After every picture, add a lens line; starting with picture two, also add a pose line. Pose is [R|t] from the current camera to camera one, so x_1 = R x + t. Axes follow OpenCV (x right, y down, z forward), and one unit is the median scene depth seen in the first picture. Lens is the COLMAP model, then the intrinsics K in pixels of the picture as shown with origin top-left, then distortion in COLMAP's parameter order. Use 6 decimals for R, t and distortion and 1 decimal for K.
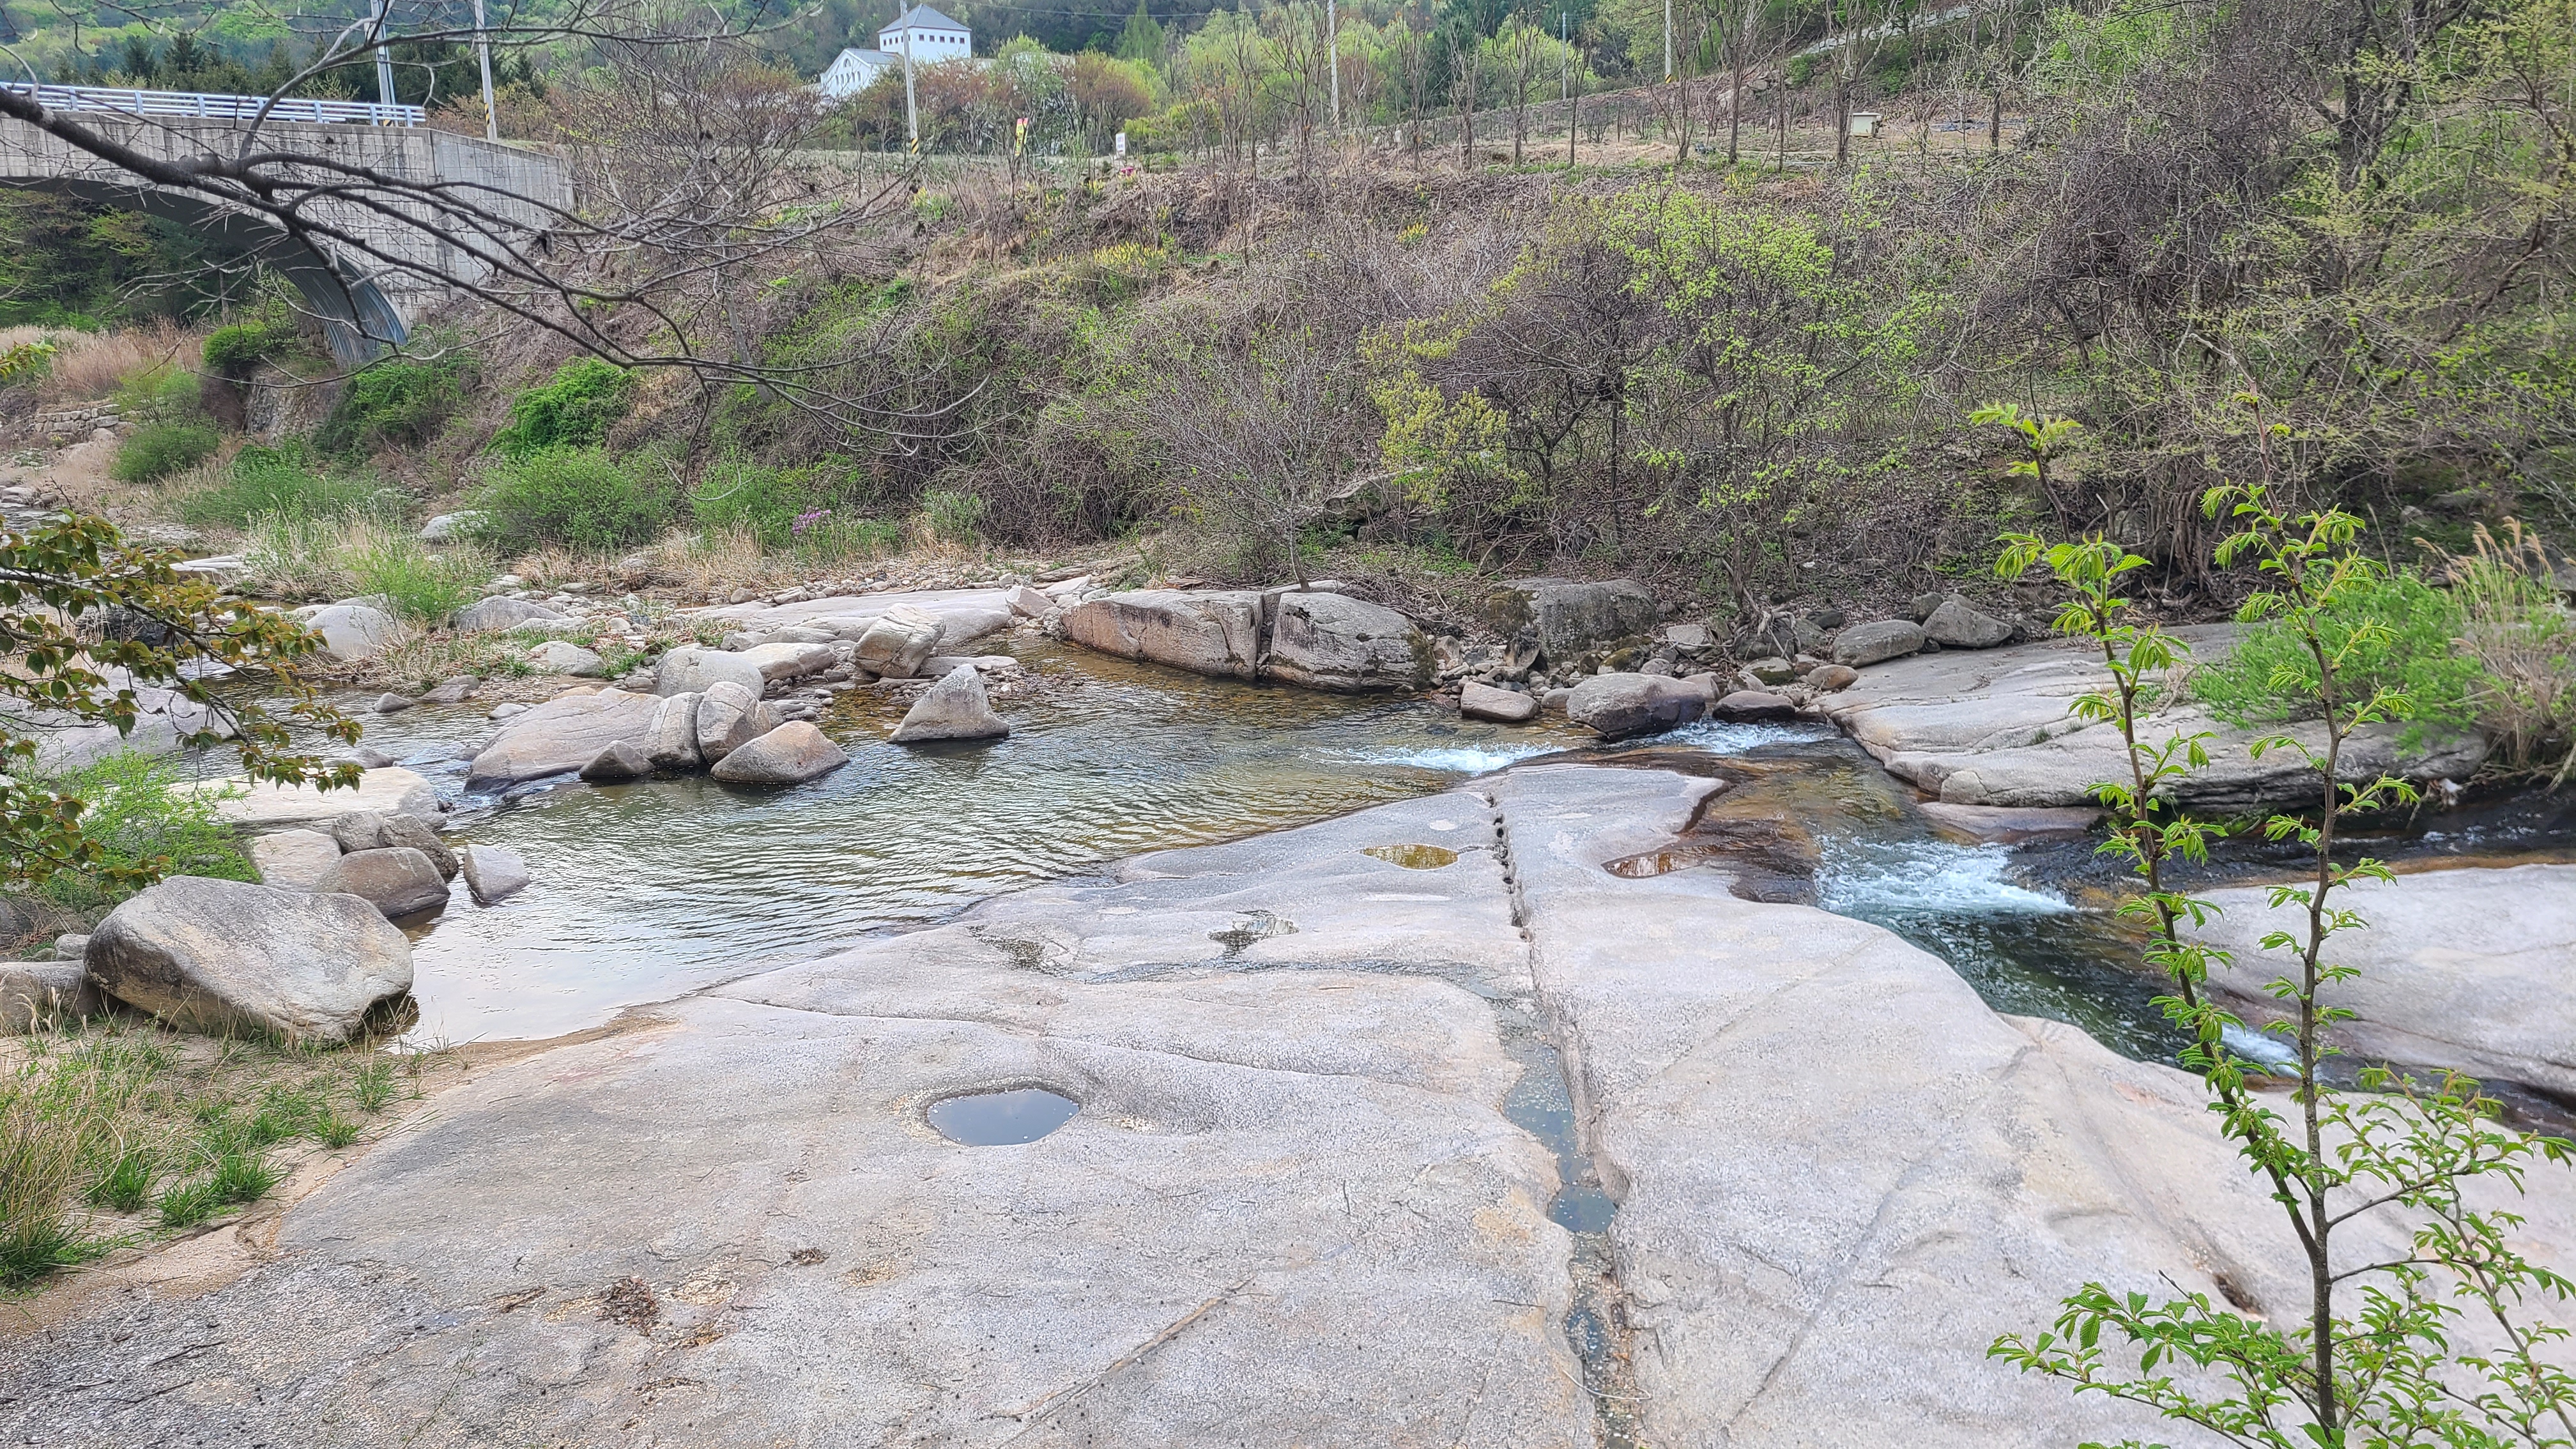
lens RADIAL K [[1957.5, 0, 1247.1], [0, 1957.5, 732.6], [0, 0, 1]] dist [0.039637, -0.012996]
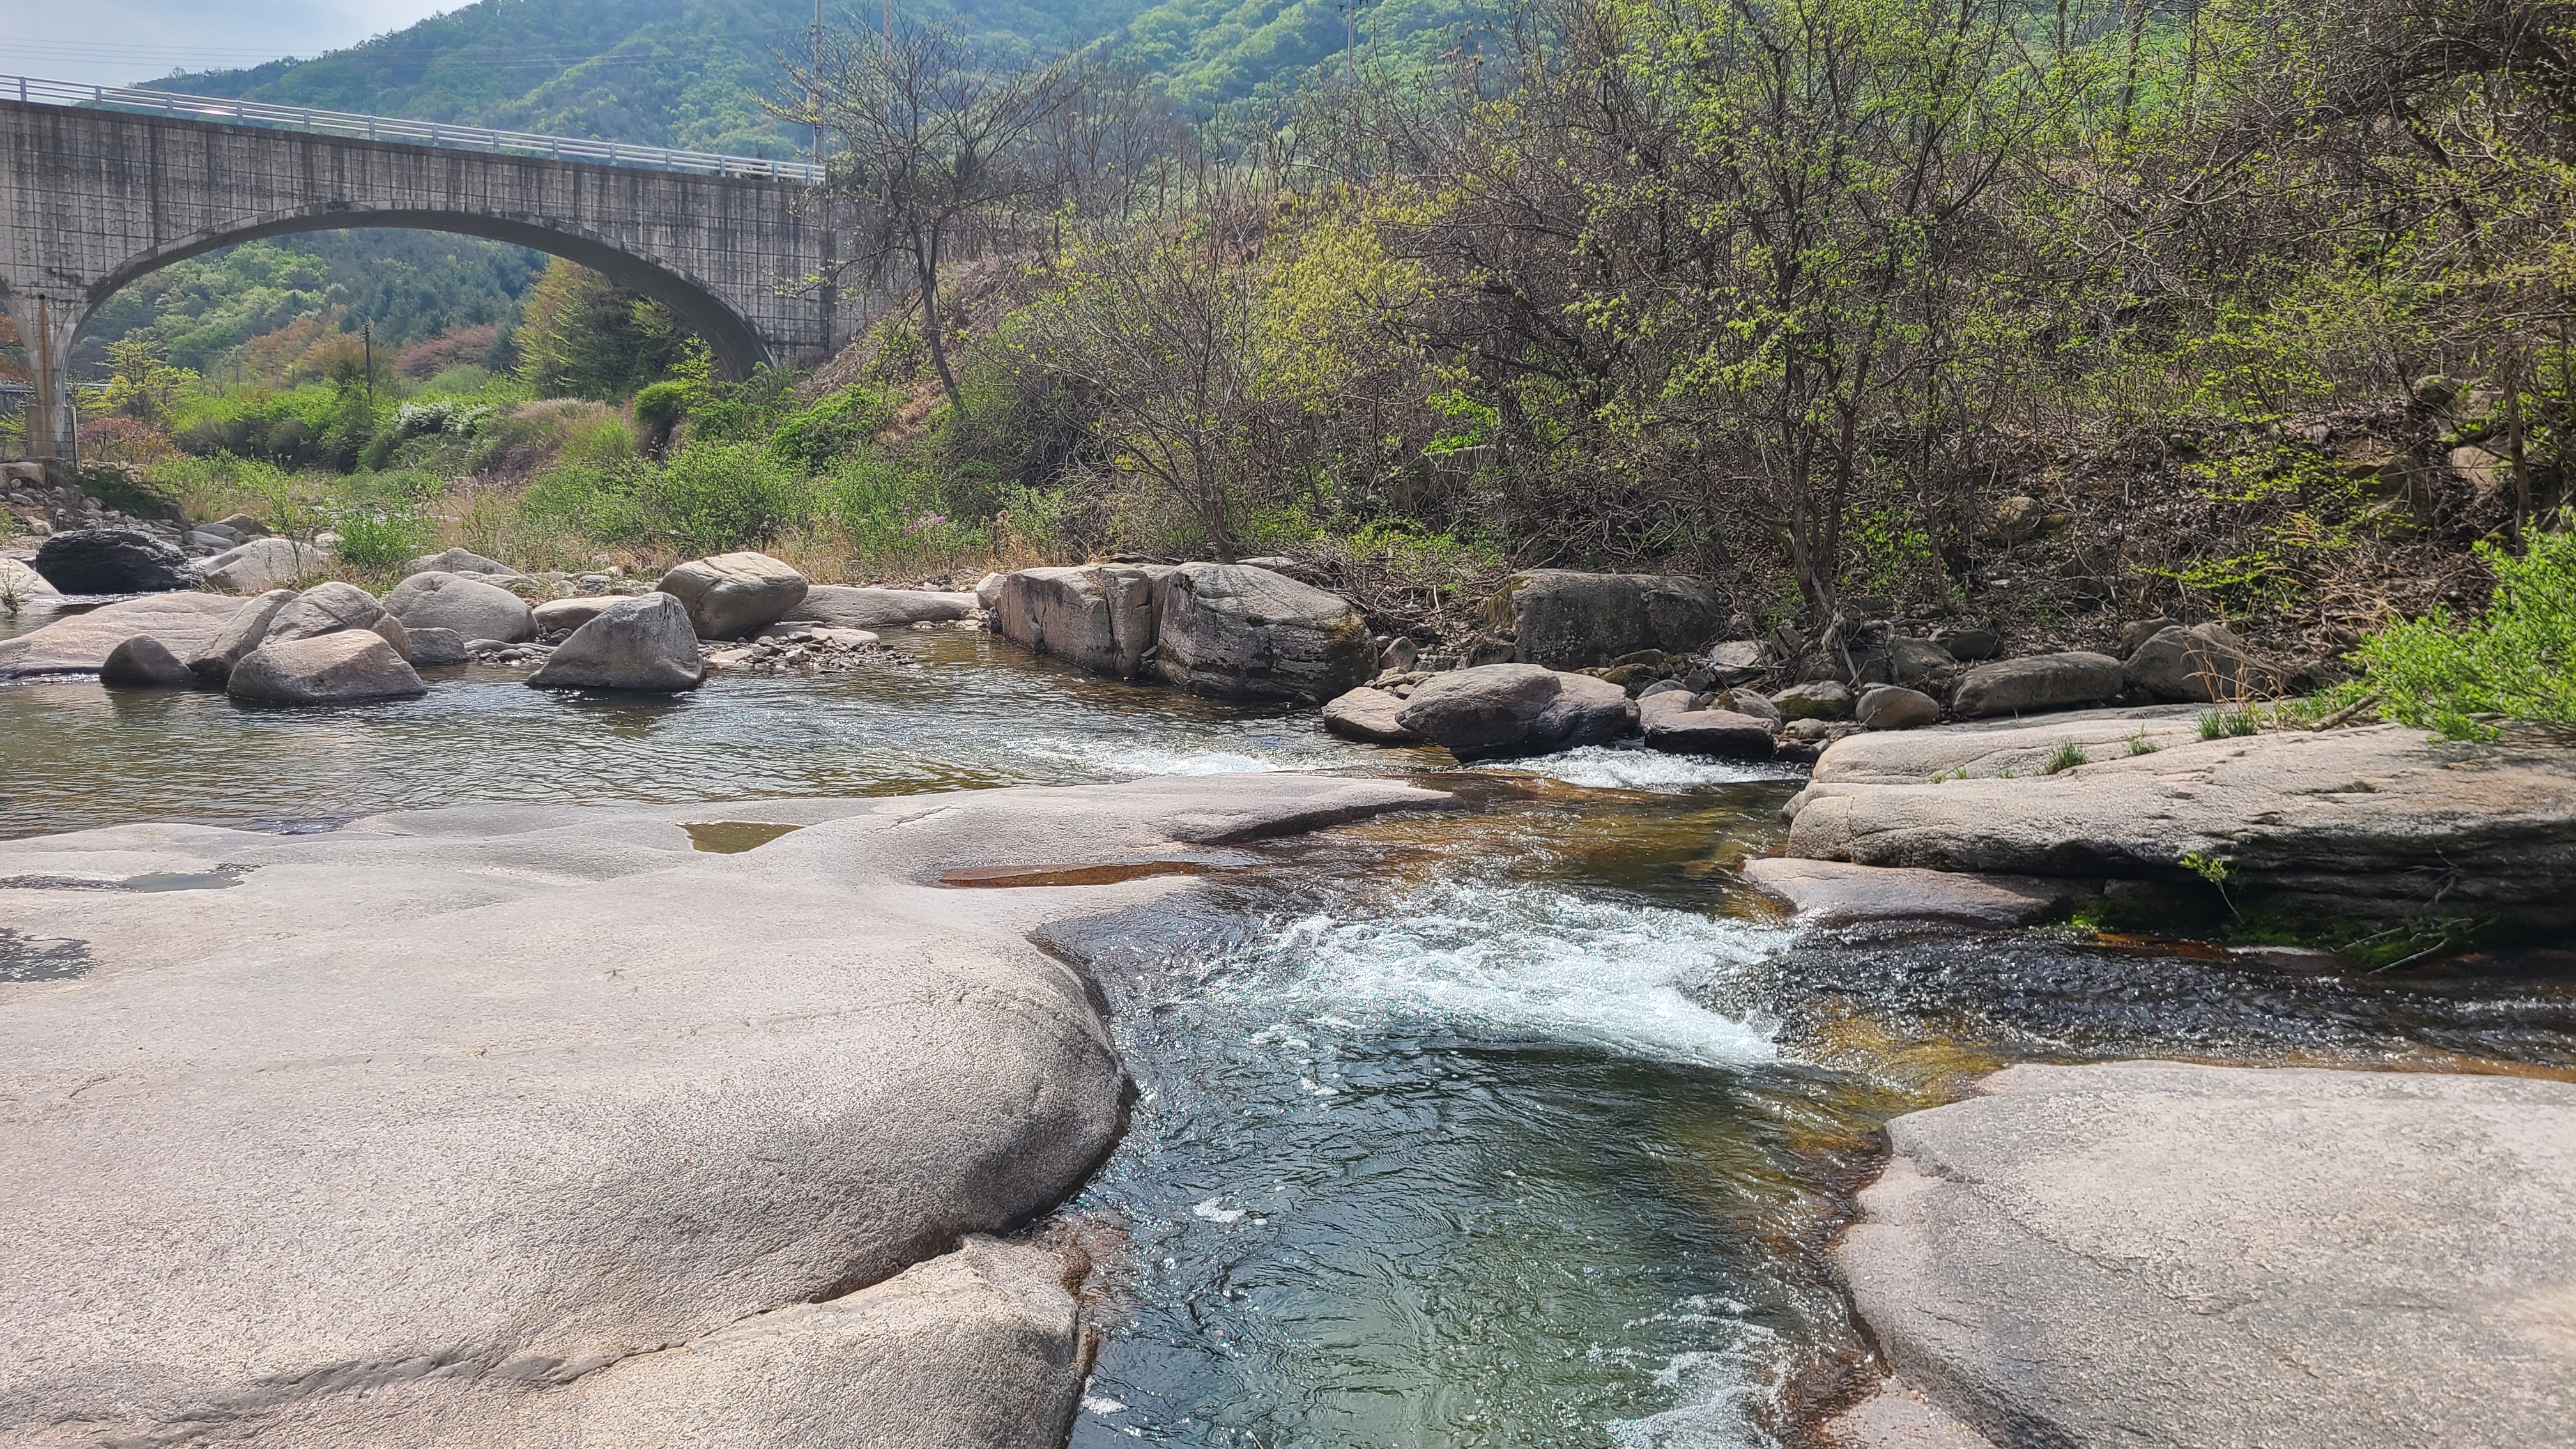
lens RADIAL K [[1957.5, 0, 1207.1], [0, 1957.5, 724.1], [0, 0, 1]] dist [0.039637, -0.012996]
pose [[0.952418, 0.091317, -0.290795, 0.274828], [-0.116162, 0.990808, -0.069318, 0.041427], [0.281793, 0.099799, 0.954271, 0.380688]]
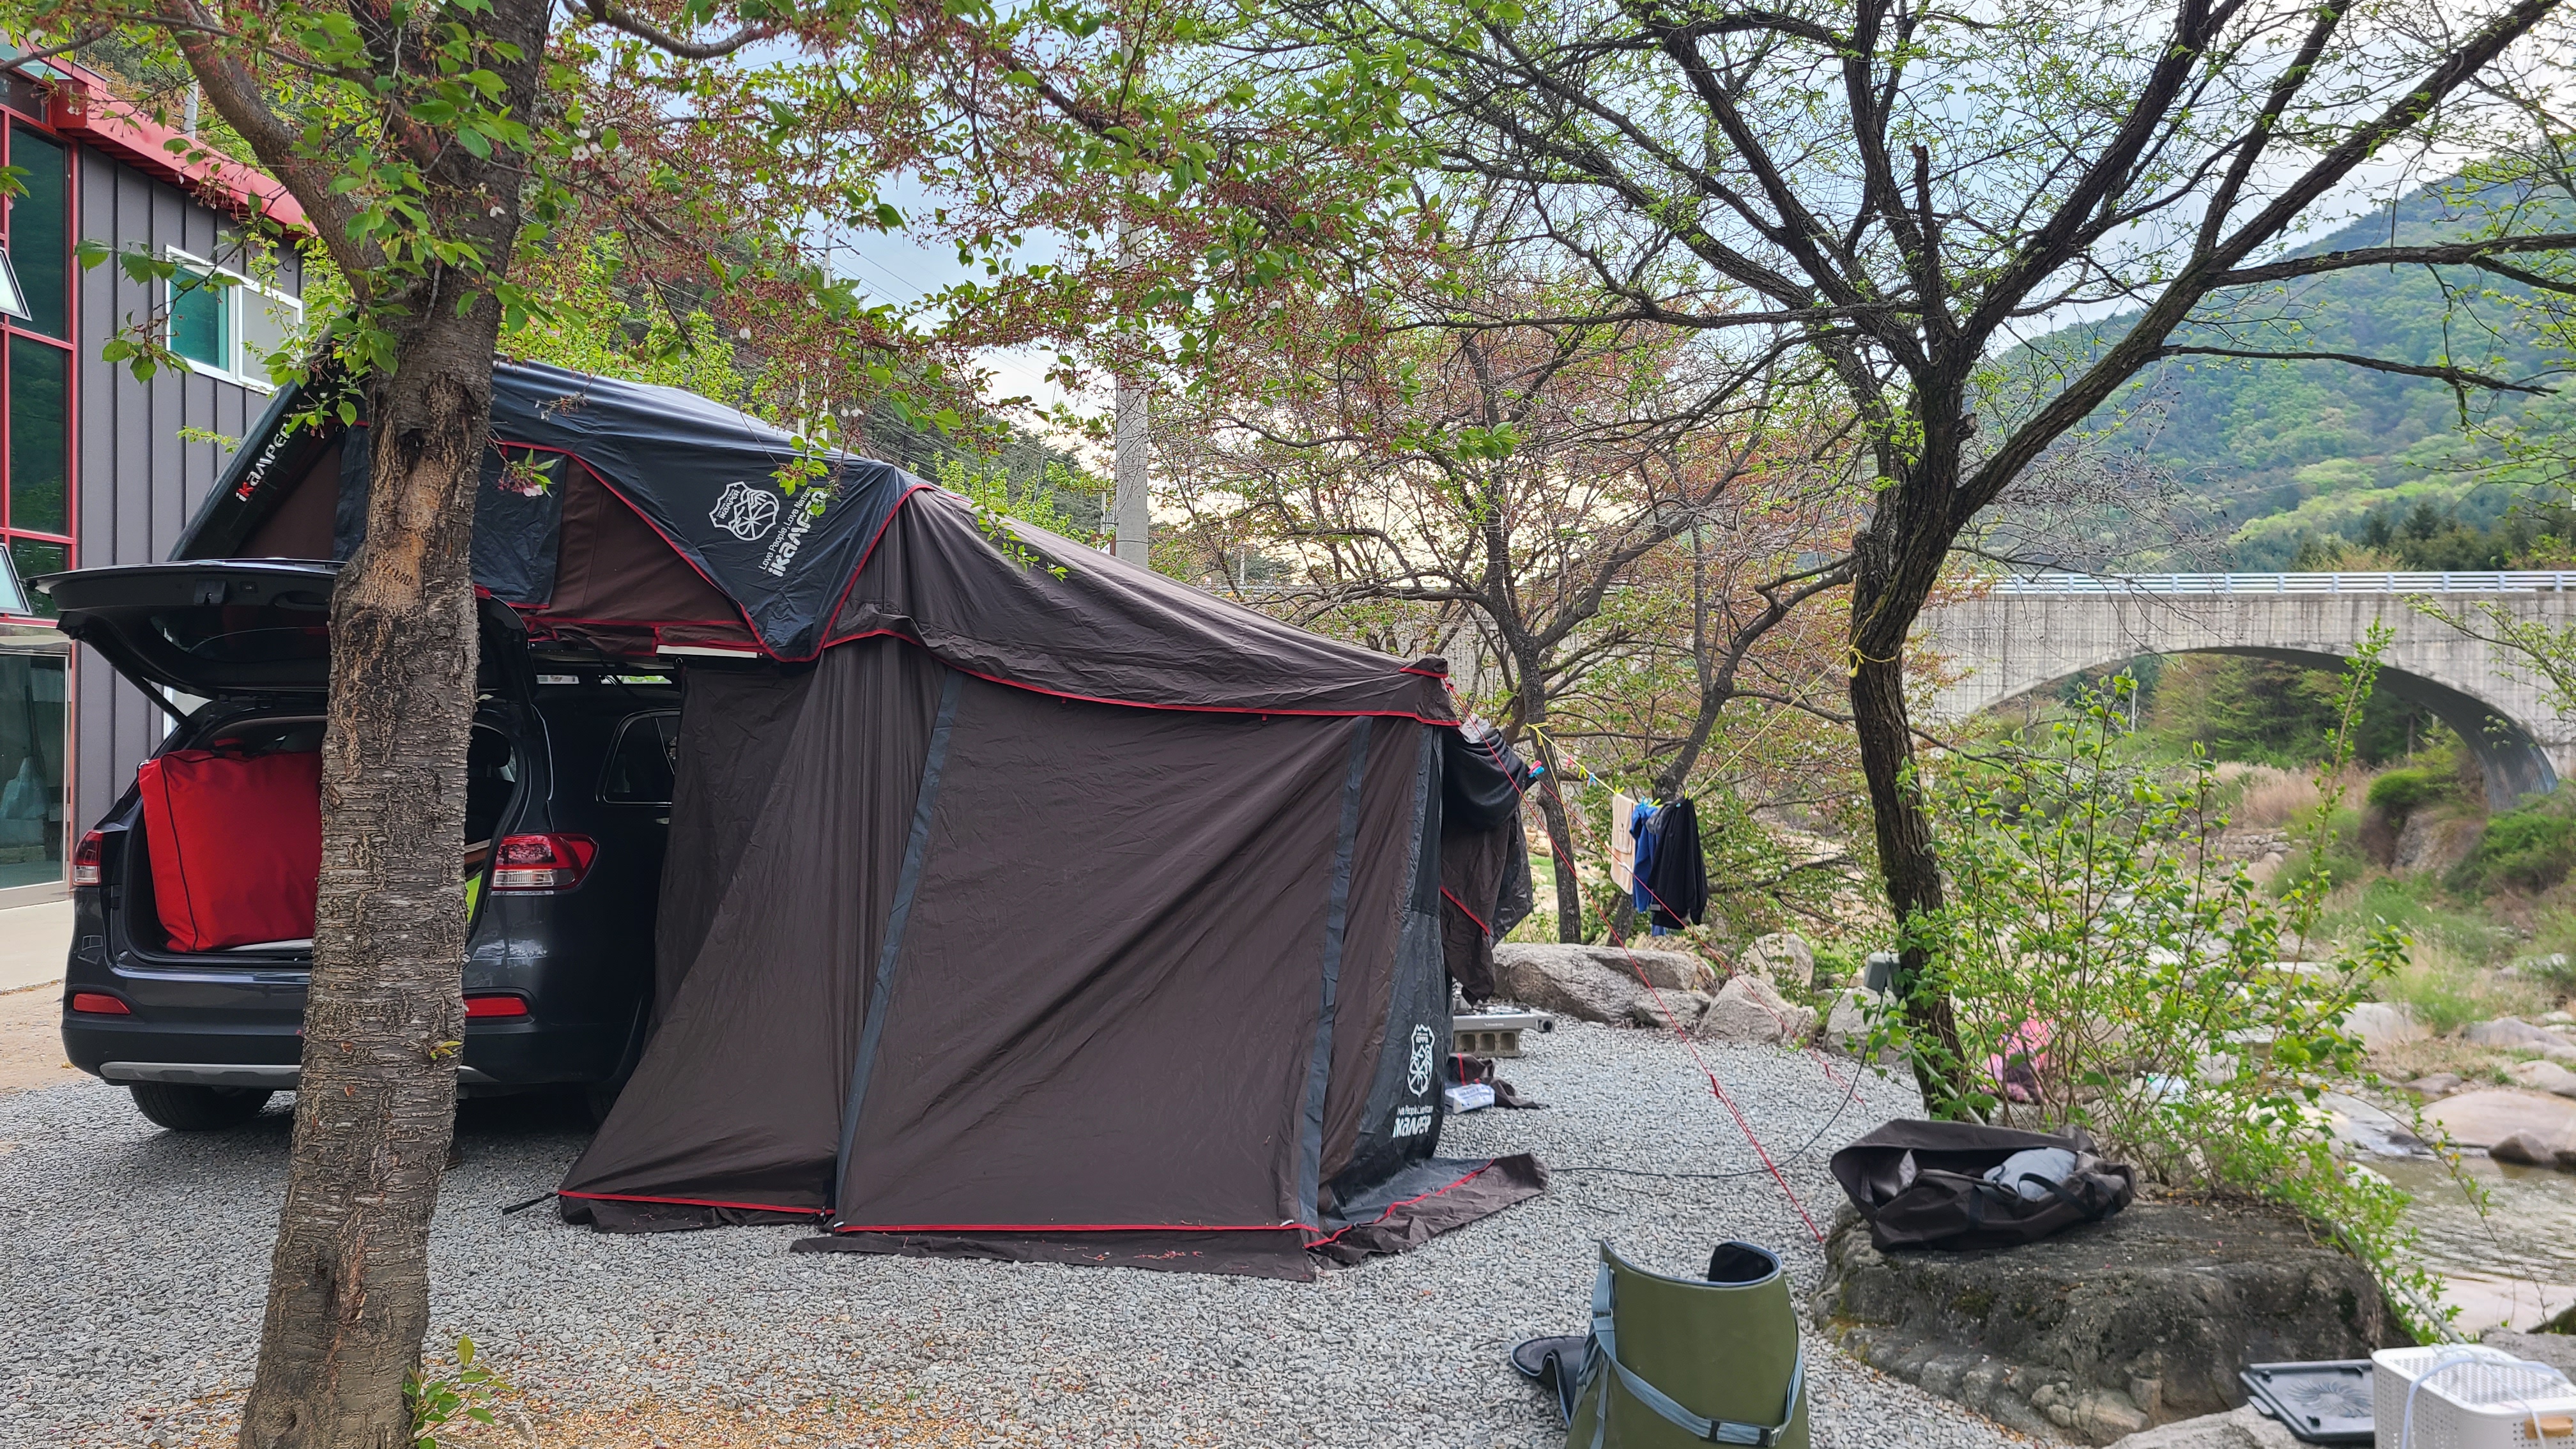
lens RADIAL K [[1957.5, 0, 1273.9], [0, 1957.5, 725.5], [0, 0, 1]] dist [0.039637, -0.012996]
pose [[0.533621, 0.028849, -0.845231, 0.277982], [-0.213198, 0.971729, -0.101433, 0.047851], [0.818410, 0.234328, 0.524686, -0.305440]]
